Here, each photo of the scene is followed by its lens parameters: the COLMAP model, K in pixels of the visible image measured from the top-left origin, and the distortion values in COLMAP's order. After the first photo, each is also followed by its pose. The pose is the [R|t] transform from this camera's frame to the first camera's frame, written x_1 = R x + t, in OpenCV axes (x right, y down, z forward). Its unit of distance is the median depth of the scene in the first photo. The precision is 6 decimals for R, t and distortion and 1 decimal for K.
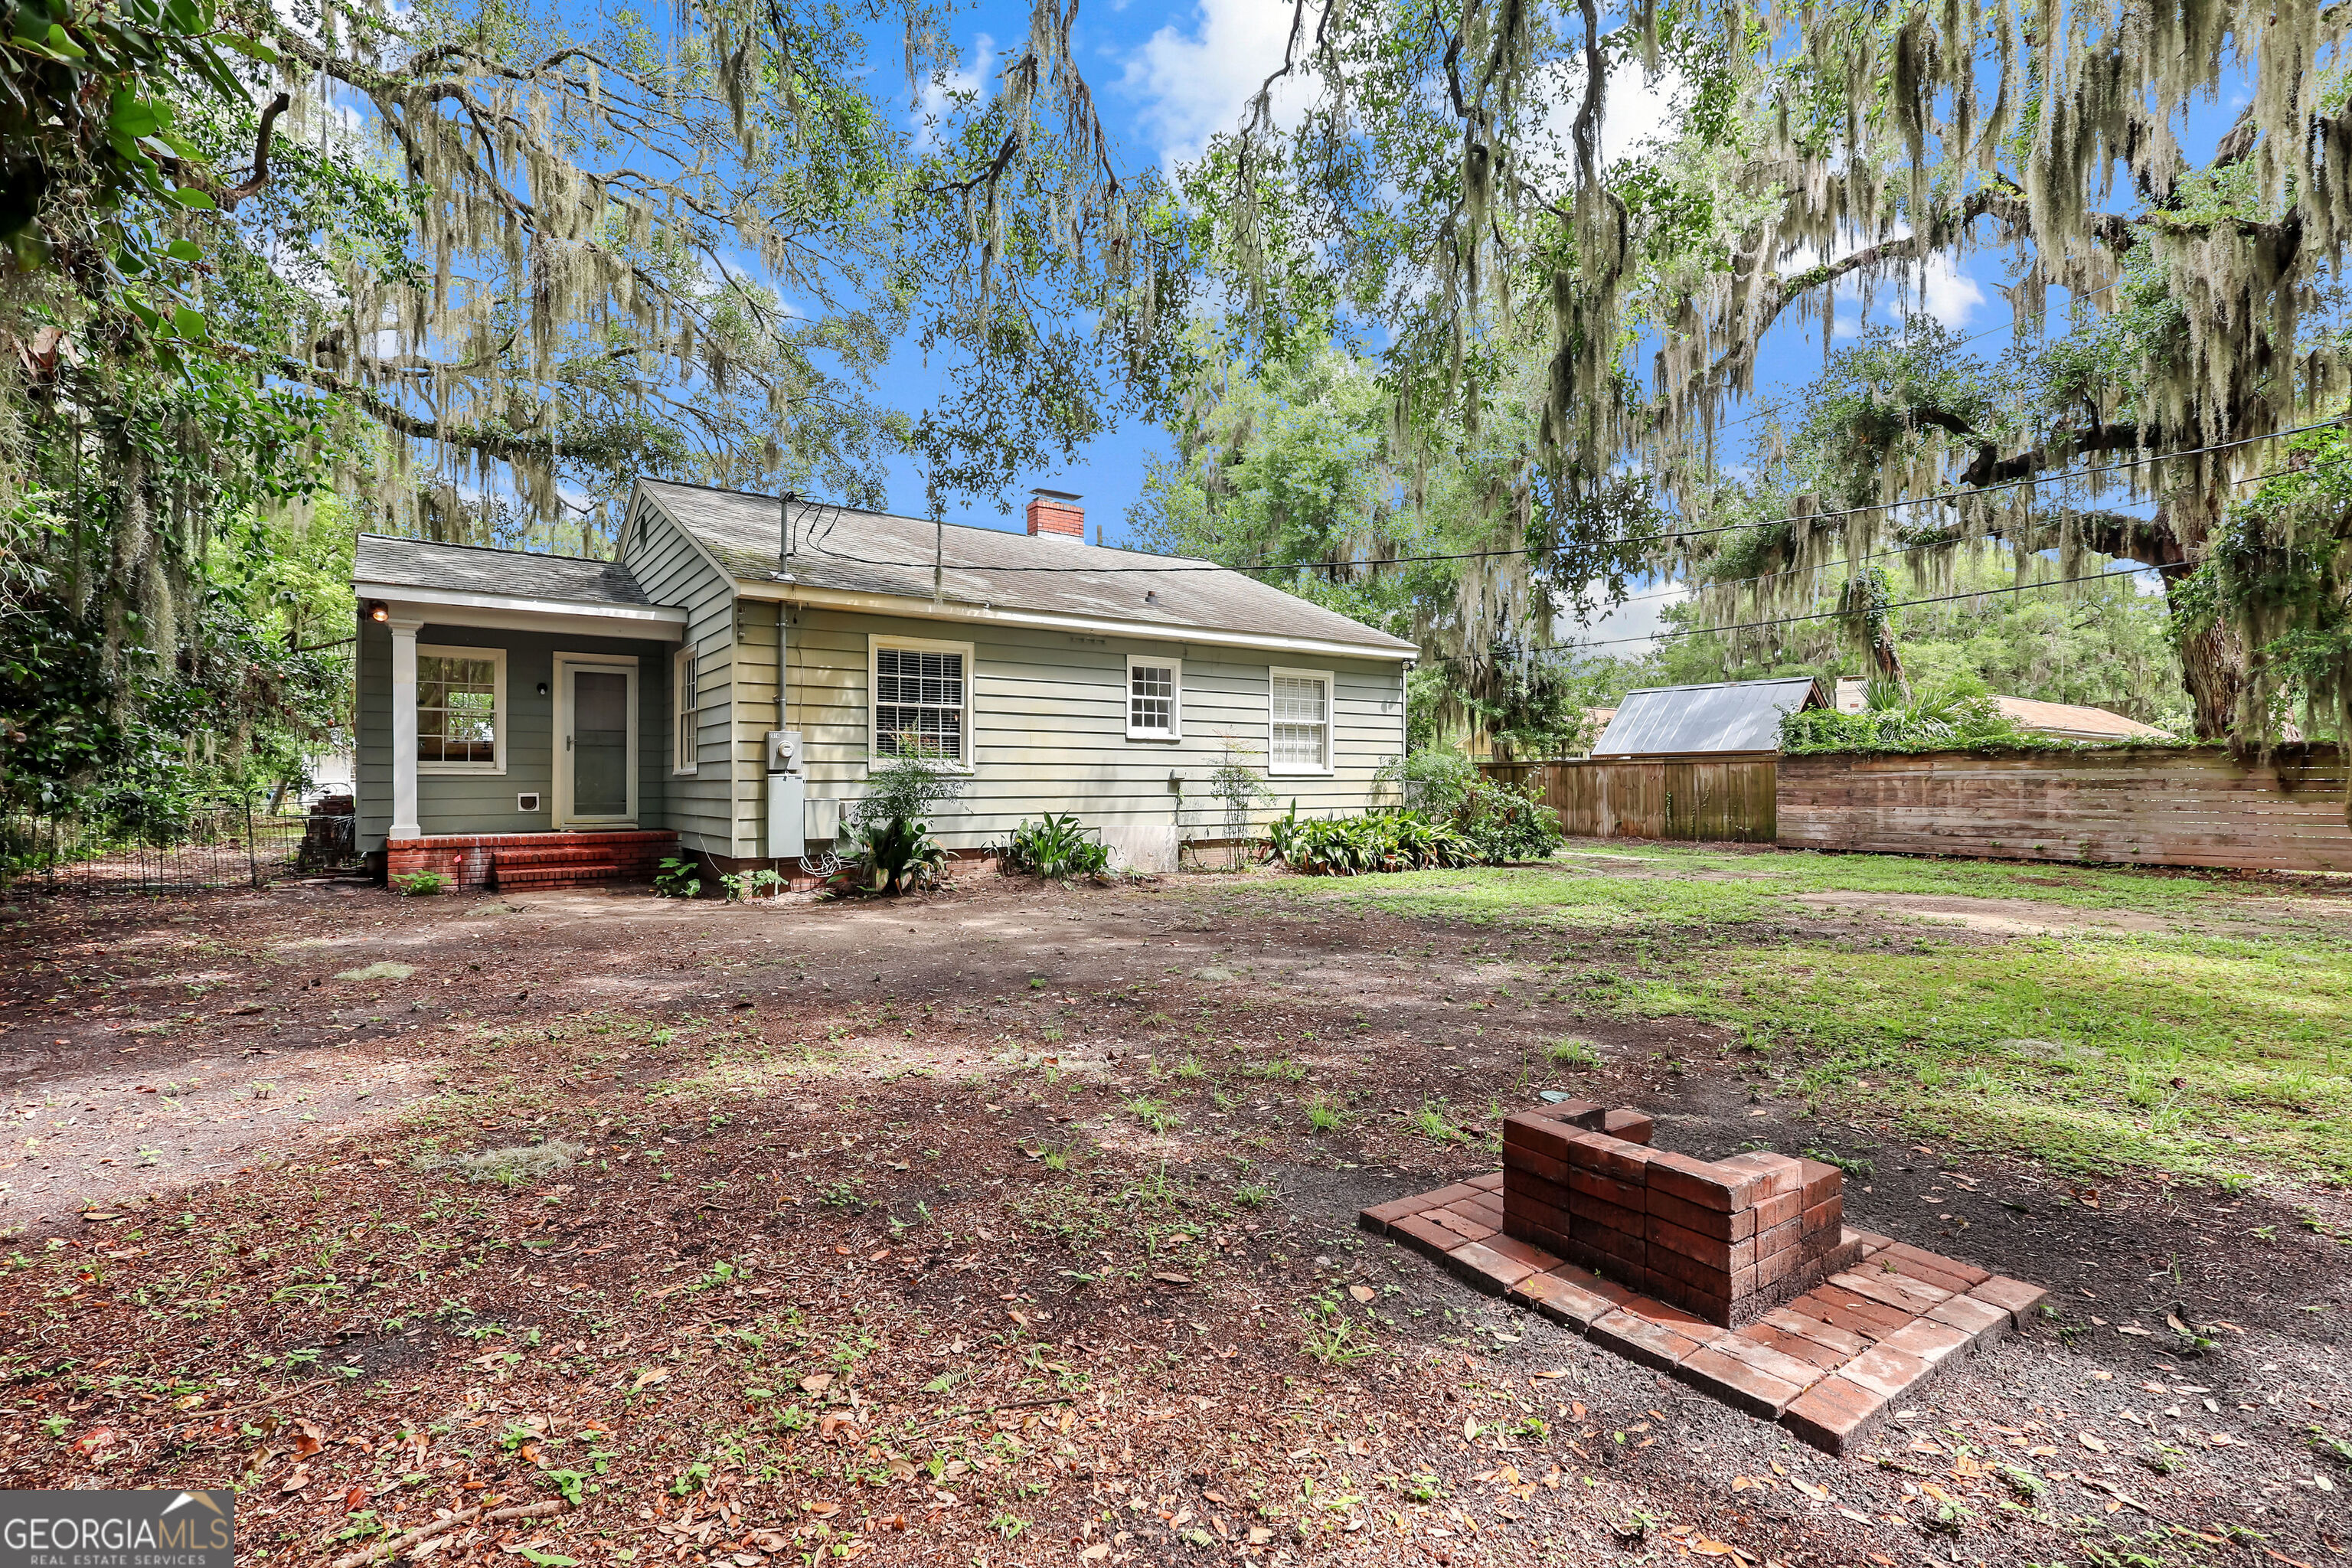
lens RADIAL K [[1078.1, 0, 1174.1], [0, 1078.1, 781.1], [0, 0, 1]] dist [0.002000, -0.000017]
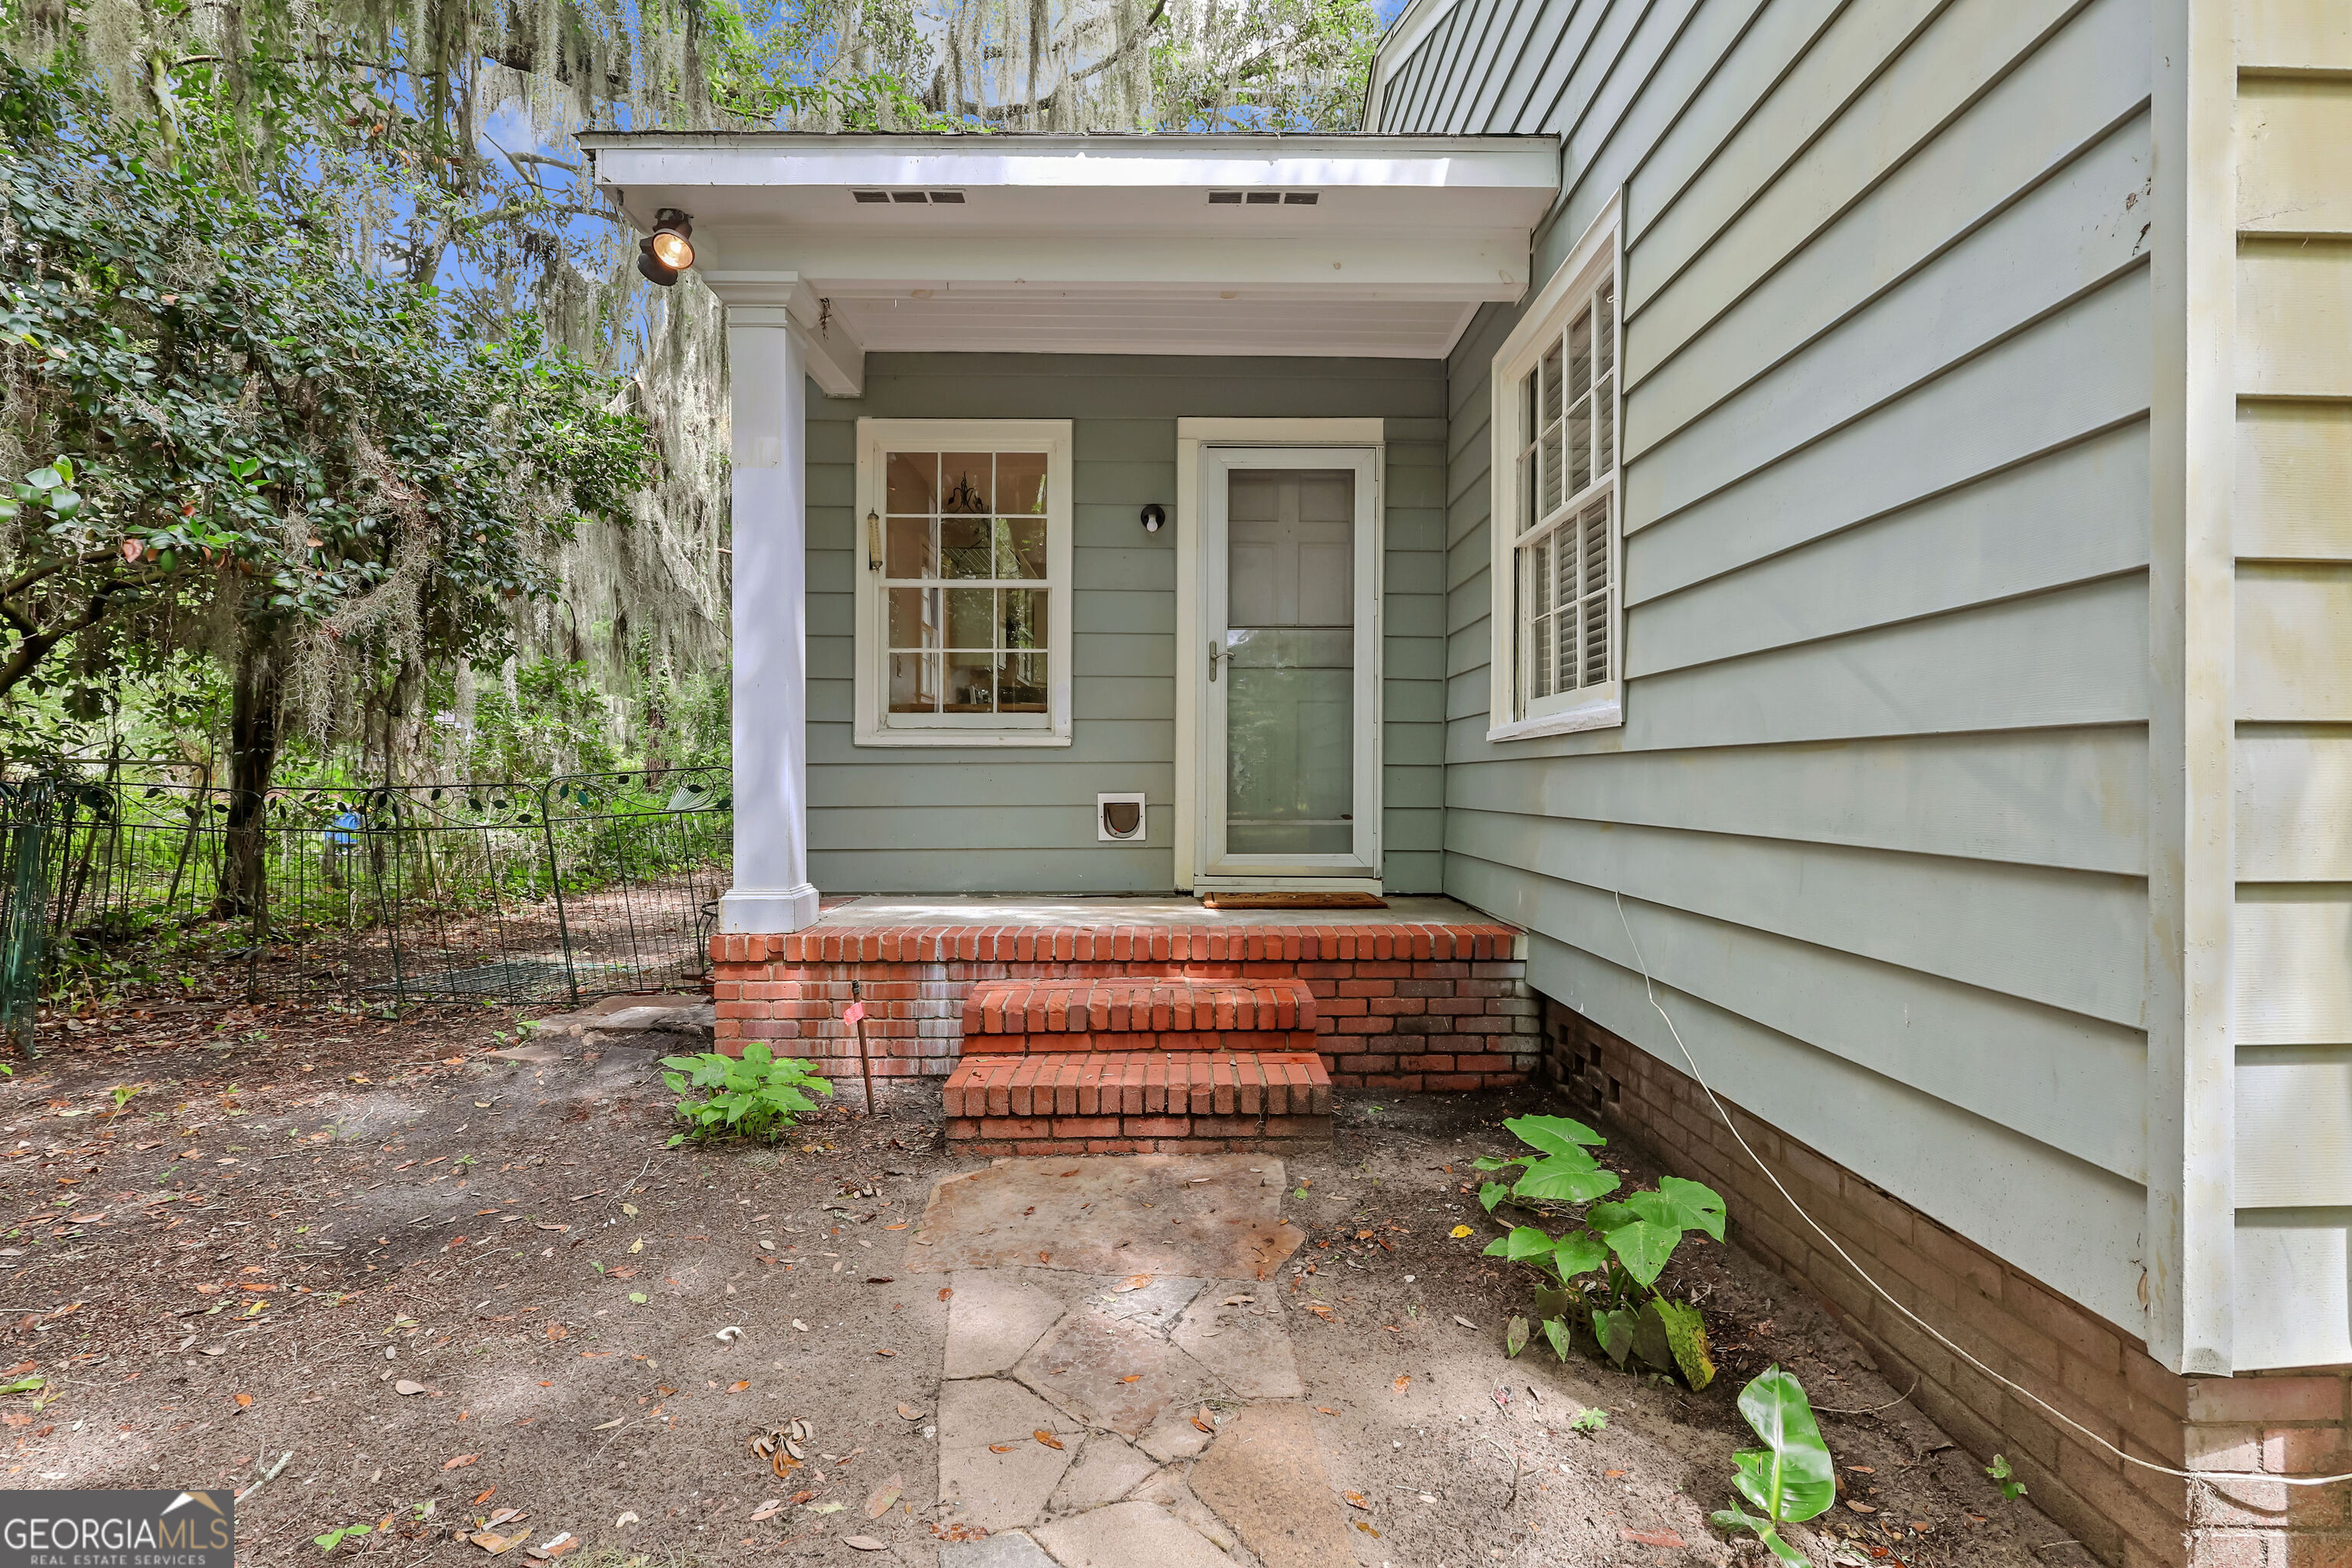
lens RADIAL K [[1078.1, 0, 1182.5], [0, 1078.1, 780.5], [0, 0, 1]] dist [0.002000, -0.000017]
pose [[0.818347, 0.007255, -0.574678, -0.342721], [-0.005842, 0.999974, 0.004306, 0.004621], [0.574694, -0.000166, 0.818368, 0.663943]]
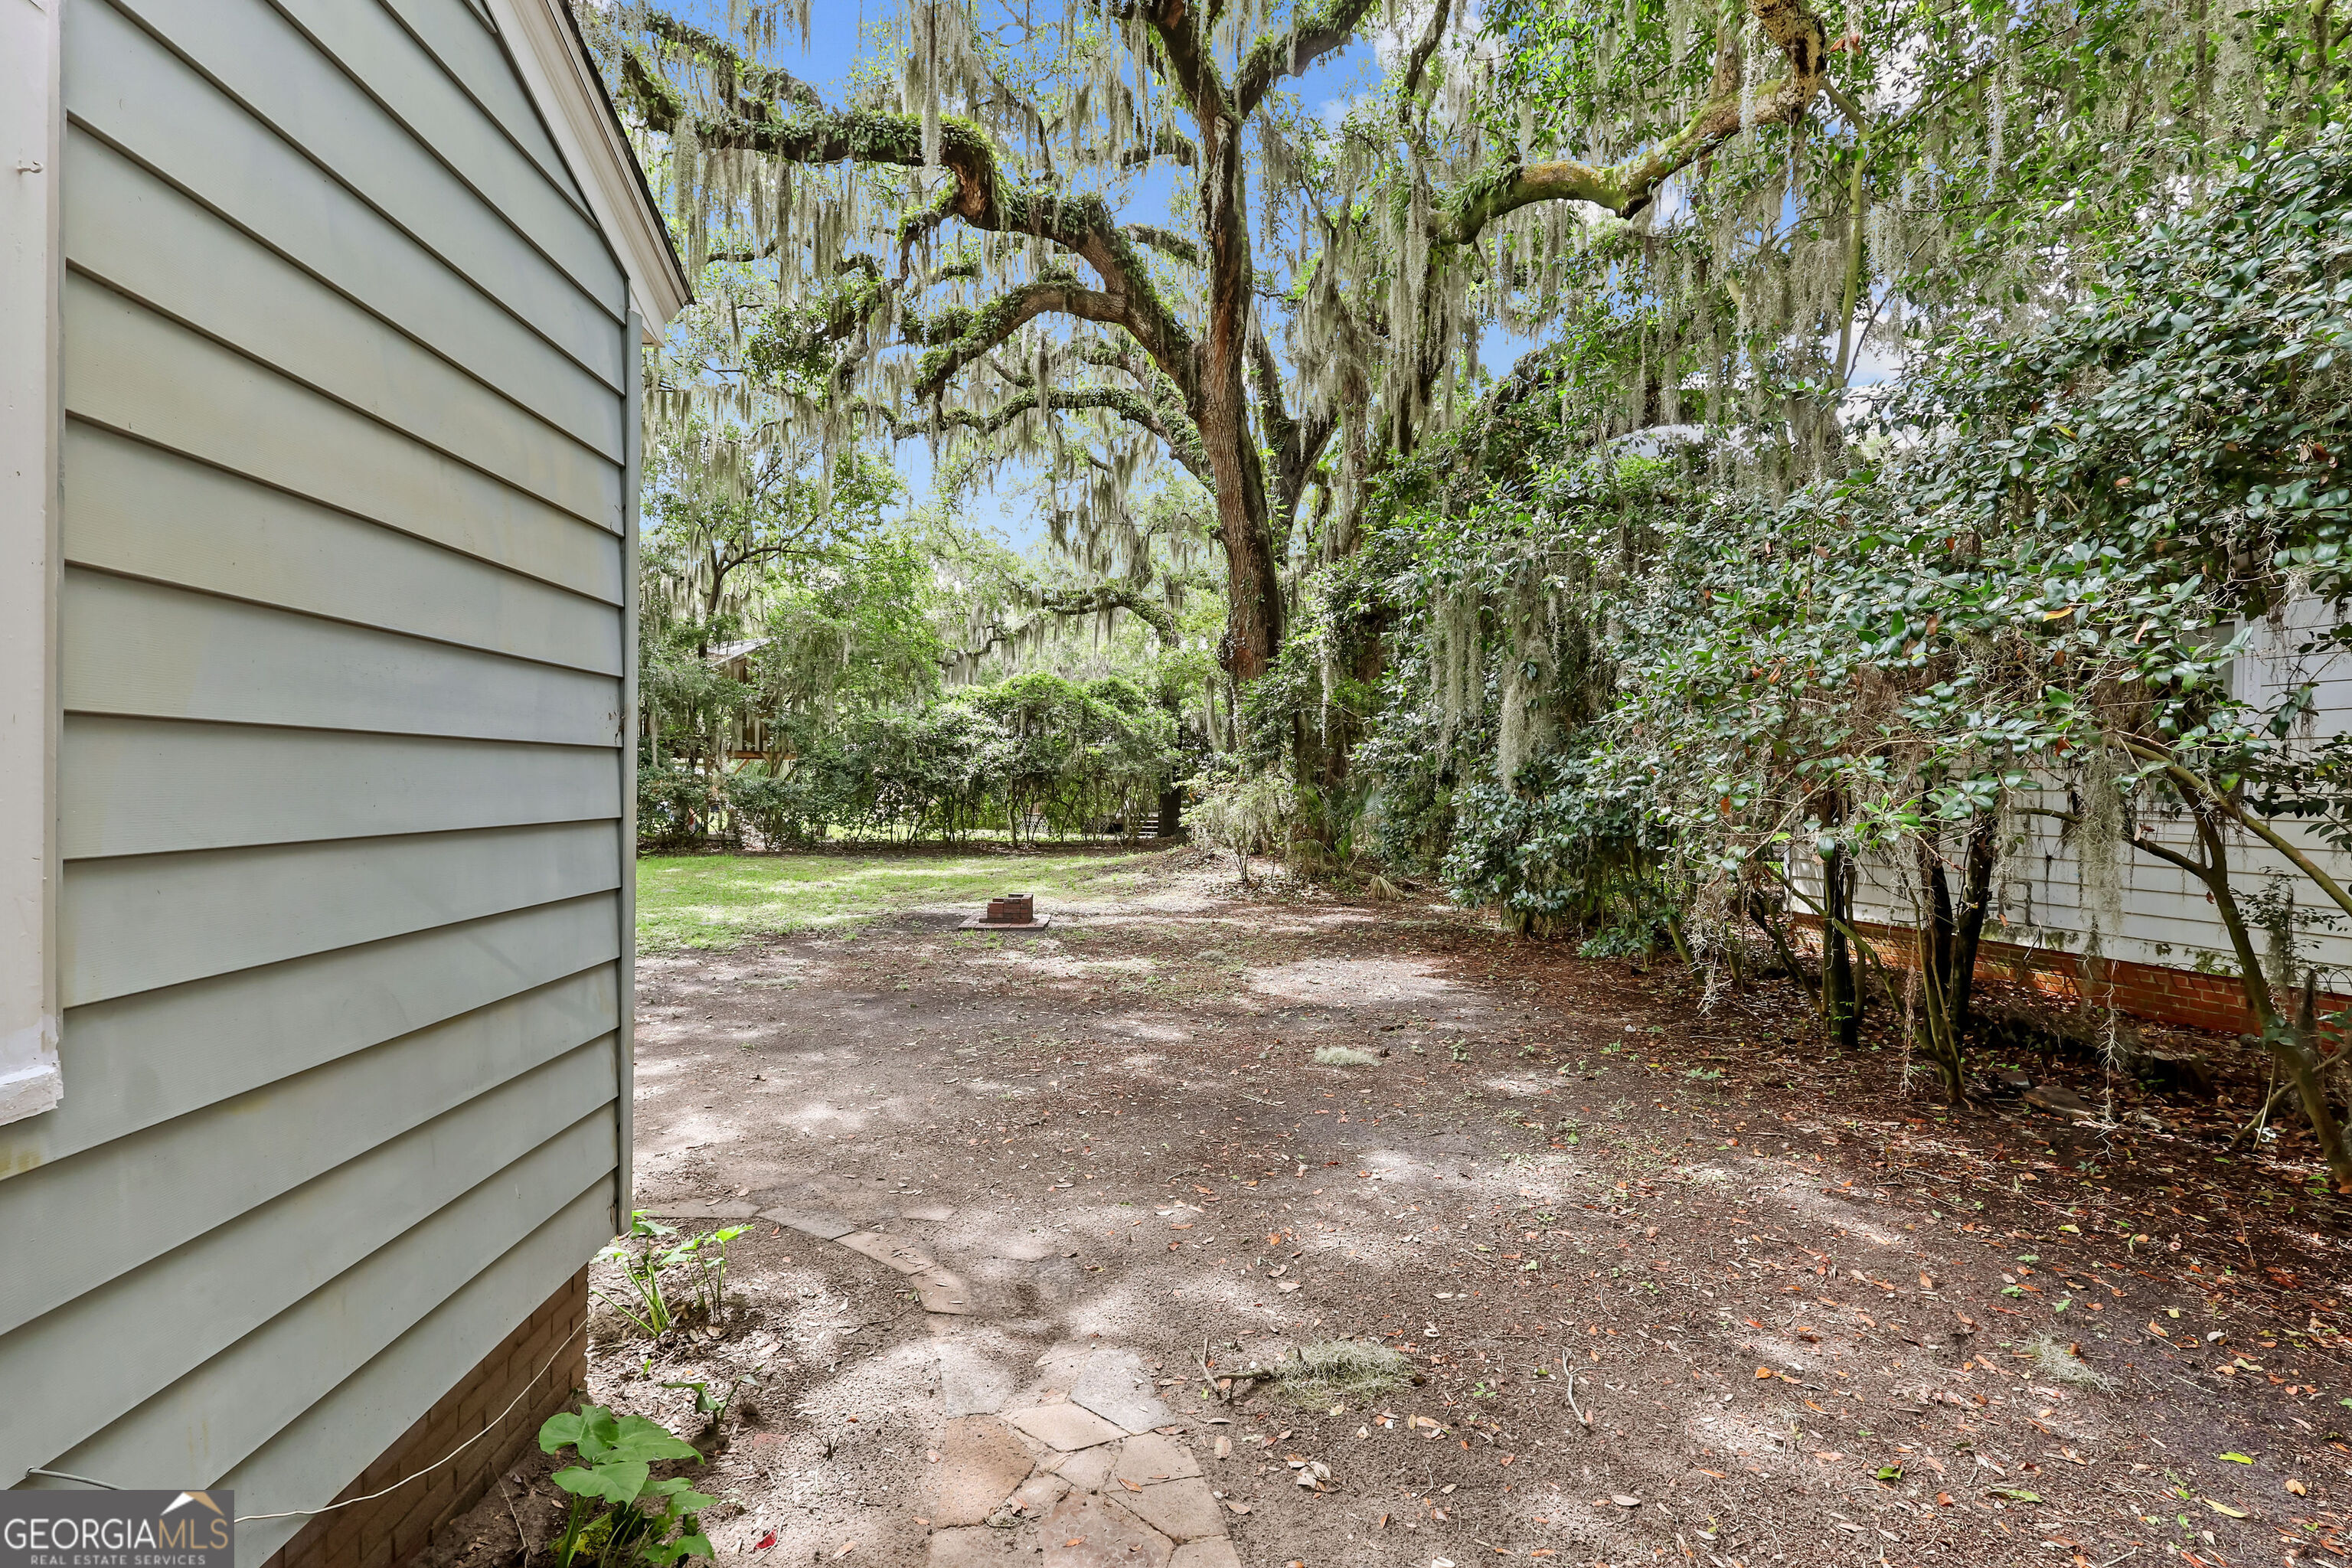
lens RADIAL K [[1078.1, 0, 1175.5], [0, 1078.1, 781.0], [0, 0, 1]] dist [0.002000, -0.000017]
pose [[-0.853279, -0.008887, 0.521379, -0.542835], [-0.011353, 0.999934, -0.001537, -0.038894], [-0.521332, -0.007231, -0.853324, 0.930101]]
